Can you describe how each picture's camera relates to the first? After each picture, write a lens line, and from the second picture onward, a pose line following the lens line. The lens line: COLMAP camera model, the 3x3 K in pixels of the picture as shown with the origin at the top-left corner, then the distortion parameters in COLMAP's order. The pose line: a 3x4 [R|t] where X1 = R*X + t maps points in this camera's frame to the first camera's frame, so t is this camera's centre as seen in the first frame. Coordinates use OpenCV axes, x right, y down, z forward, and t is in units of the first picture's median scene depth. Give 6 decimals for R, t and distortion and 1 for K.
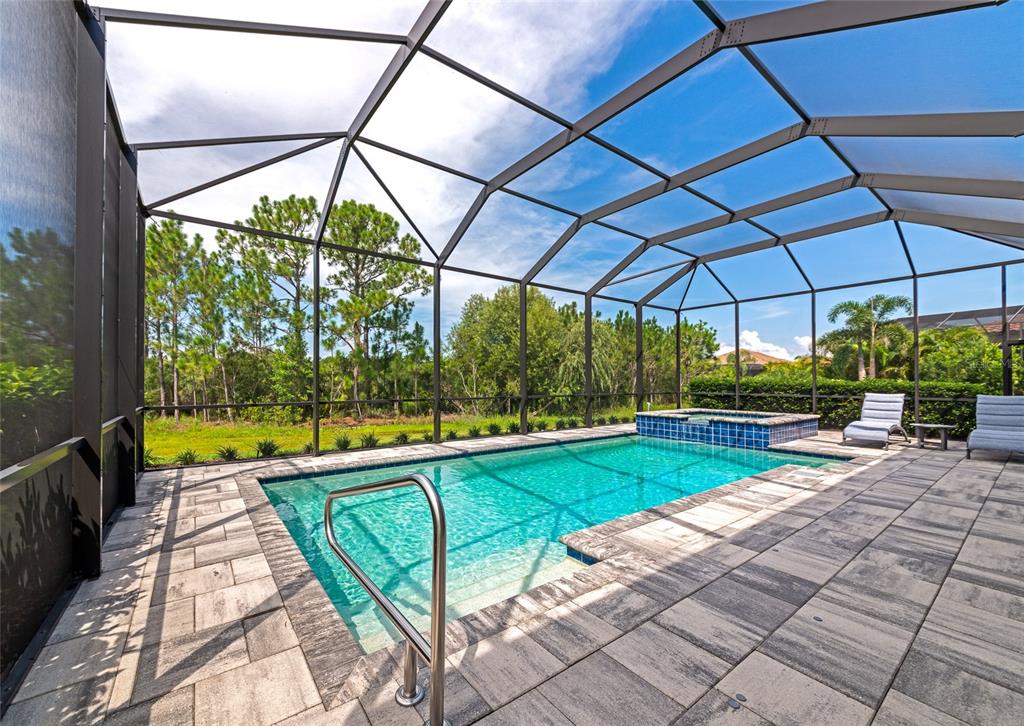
lens RADIAL K [[396.7, 0, 475.5], [0, 396.7, 376.7], [0, 0, 1]] dist [0.000349, 0.000133]
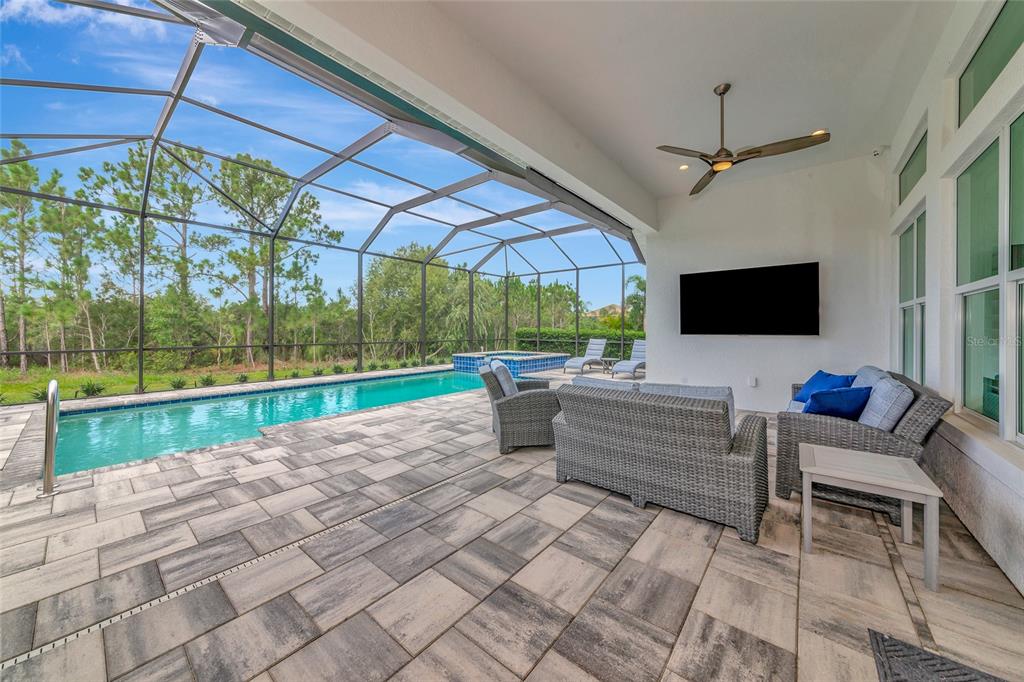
lens RADIAL K [[359.2, 0, 495.6], [0, 359.2, 331.5], [0, 0, 1]] dist [-0.001328, -0.000187]
pose [[0.967938, 0.001596, 0.251185, 0.093538], [-0.006132, 0.999832, 0.017276, -0.003100], [-0.251115, -0.018263, 0.967785, -0.079932]]
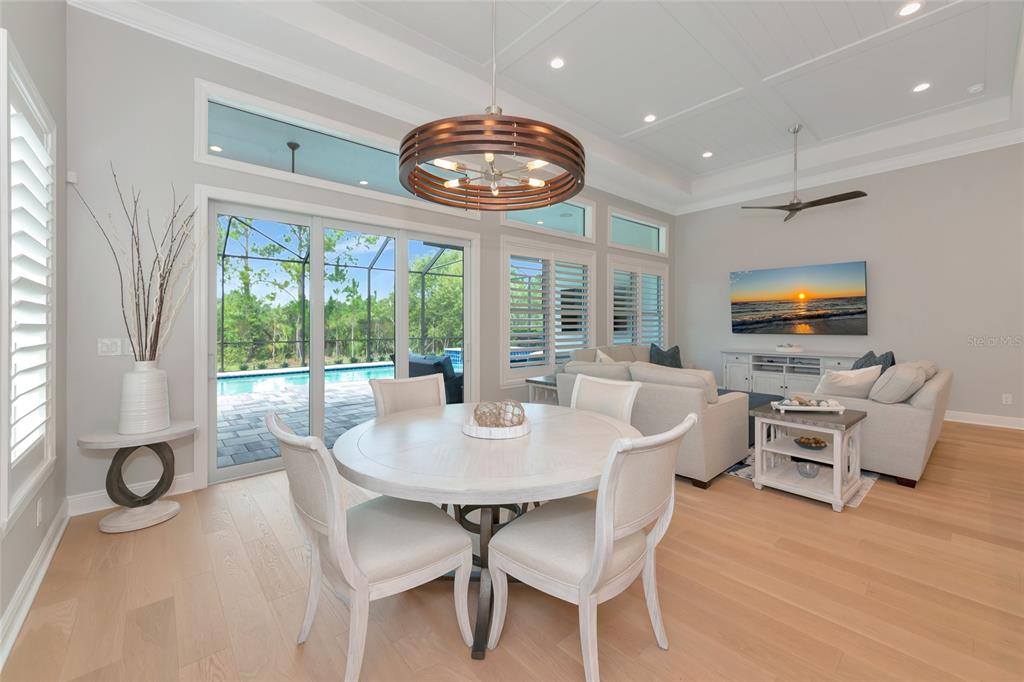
lens RADIAL K [[420.0, 0, 512.2], [0, 420.0, 325.5], [0, 0, 1]] dist [-0.002937, -0.000065]
pose [[0.994677, -0.003428, 0.102987, 0.226866], [0.001979, 0.999898, 0.014165, -0.013349], [-0.103025, -0.013886, 0.994582, -0.349588]]
